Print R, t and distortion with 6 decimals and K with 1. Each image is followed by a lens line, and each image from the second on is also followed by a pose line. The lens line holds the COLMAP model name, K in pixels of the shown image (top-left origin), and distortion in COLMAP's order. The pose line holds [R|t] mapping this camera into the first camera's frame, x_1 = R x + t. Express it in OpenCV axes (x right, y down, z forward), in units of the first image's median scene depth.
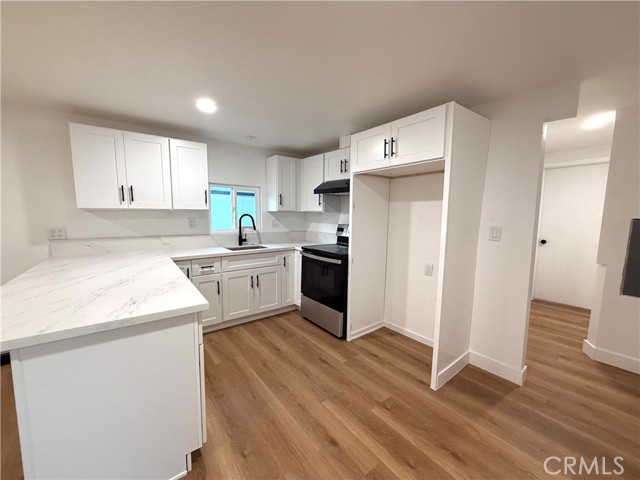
lens RADIAL K [[253.3, 0, 321.5], [0, 253.3, 239.8], [0, 0, 1]] dist [-0.003818, 0.000353]
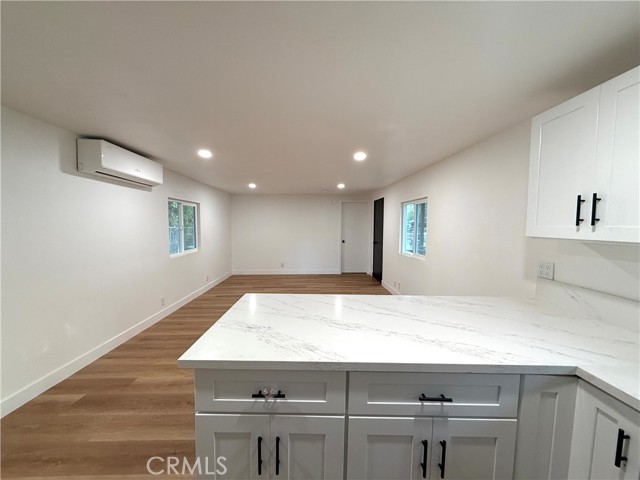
lens RADIAL K [[253.3, 0, 320.2], [0, 253.3, 239.9], [0, 0, 1]] dist [-0.003818, 0.000353]
pose [[-0.600799, 0.026193, -0.798971, -0.044781], [-0.111271, 0.986993, 0.116030, -0.103067], [0.791618, 0.158613, -0.590070, 0.735796]]
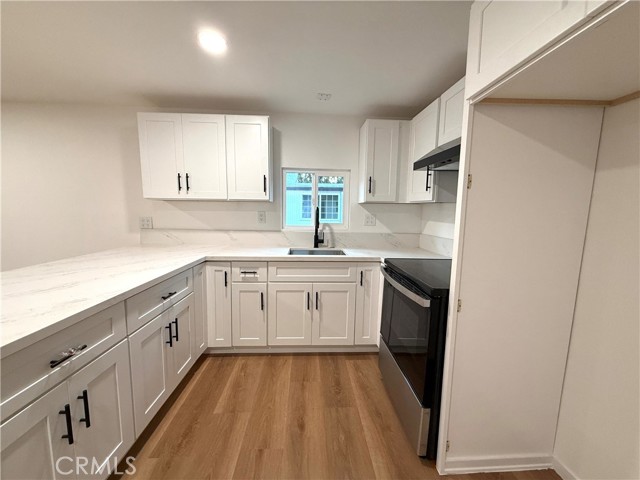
lens RADIAL K [[253.3, 0, 320.0], [0, 253.3, 240.1], [0, 0, 1]] dist [-0.003818, 0.000353]
pose [[0.819093, 0.069659, -0.569415, 0.147899], [-0.067779, 0.997399, 0.024517, -0.023533], [0.569642, 0.018513, 0.821684, 0.439816]]
